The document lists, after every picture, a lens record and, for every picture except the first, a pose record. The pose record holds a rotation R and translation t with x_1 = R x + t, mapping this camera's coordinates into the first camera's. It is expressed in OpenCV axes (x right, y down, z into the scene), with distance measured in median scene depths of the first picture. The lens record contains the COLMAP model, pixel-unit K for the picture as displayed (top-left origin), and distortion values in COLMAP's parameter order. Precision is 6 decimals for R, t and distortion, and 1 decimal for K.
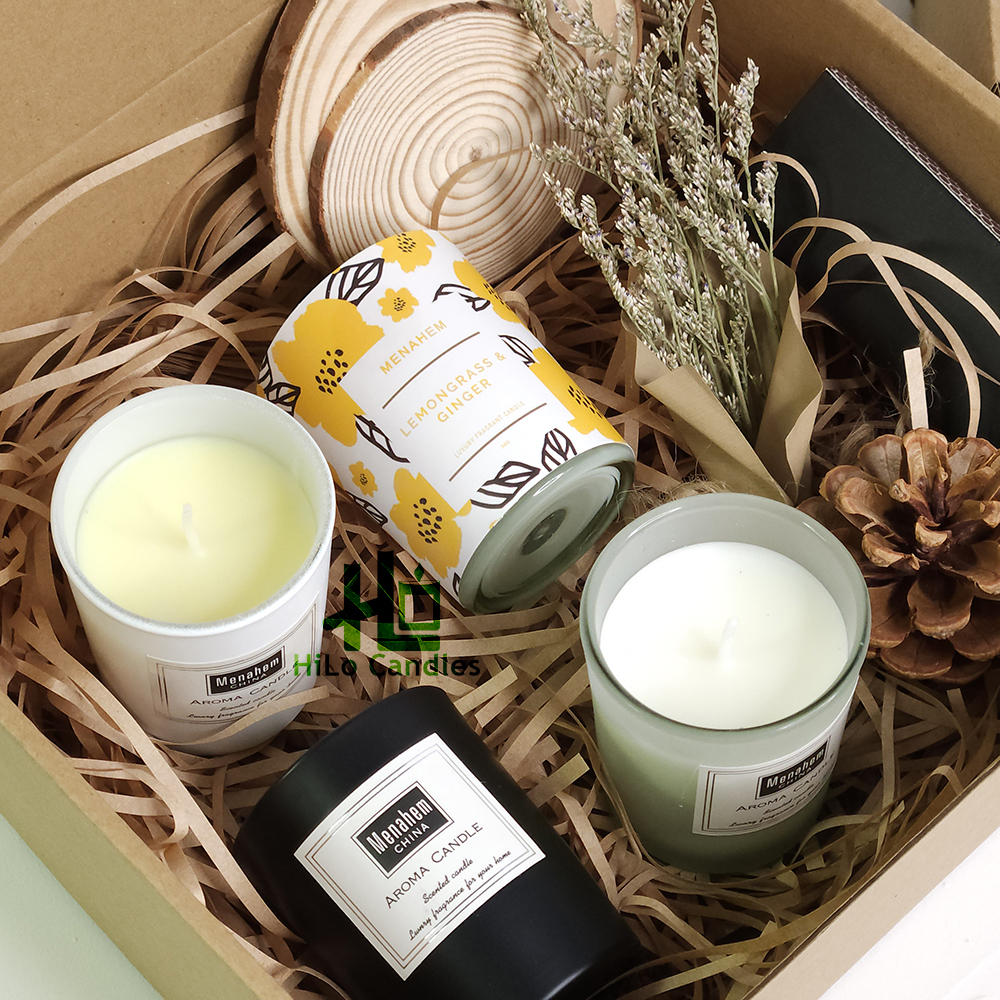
lens RADIAL K [[2617.3, 0, 519.5], [0, 2617.3, 501.2], [0, 0, 1]] dist [-0.640951, 9.327650]
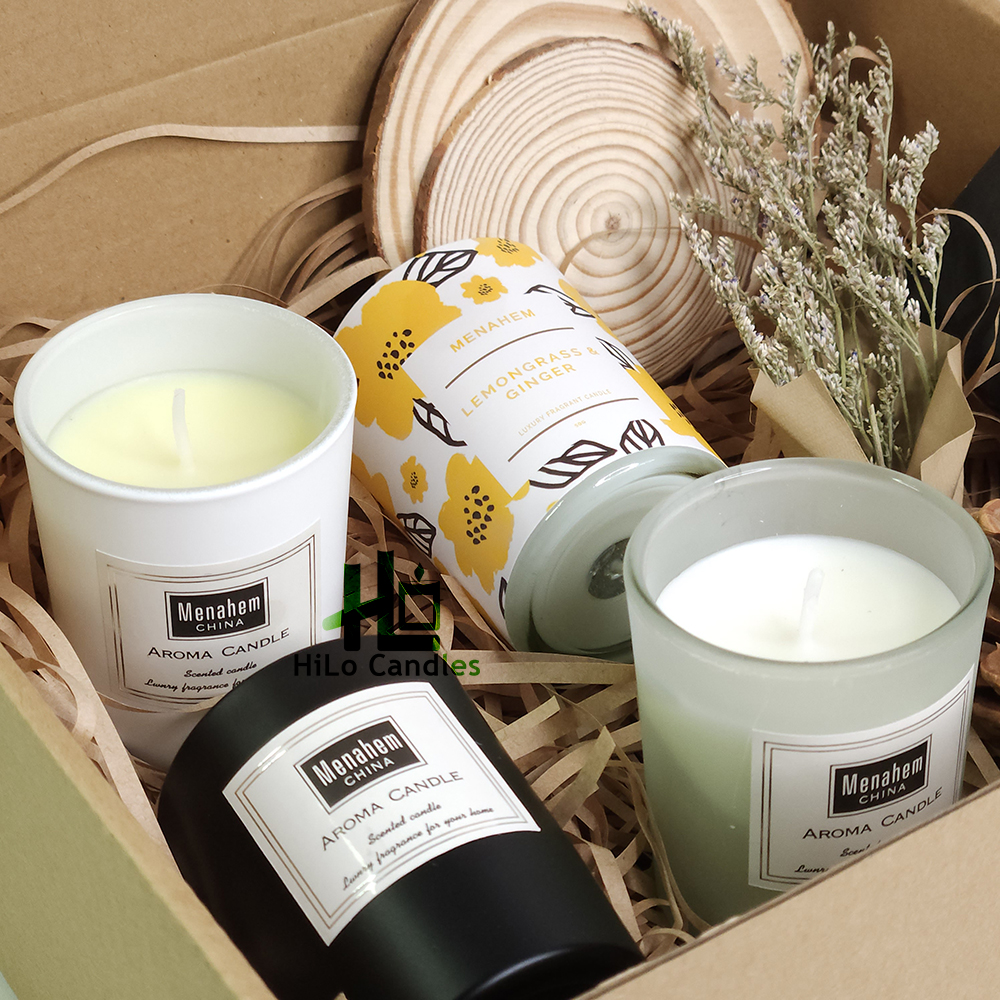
lens RADIAL K [[2617.3, 0, 519.5], [0, 2617.3, 501.2], [0, 0, 1]] dist [-0.640951, 9.327650]
pose [[0.984118, 0.090545, -0.152684, 0.099139], [-0.140394, 0.923367, -0.357327, 0.284381], [0.108630, 0.373088, 0.921415, 0.227698]]
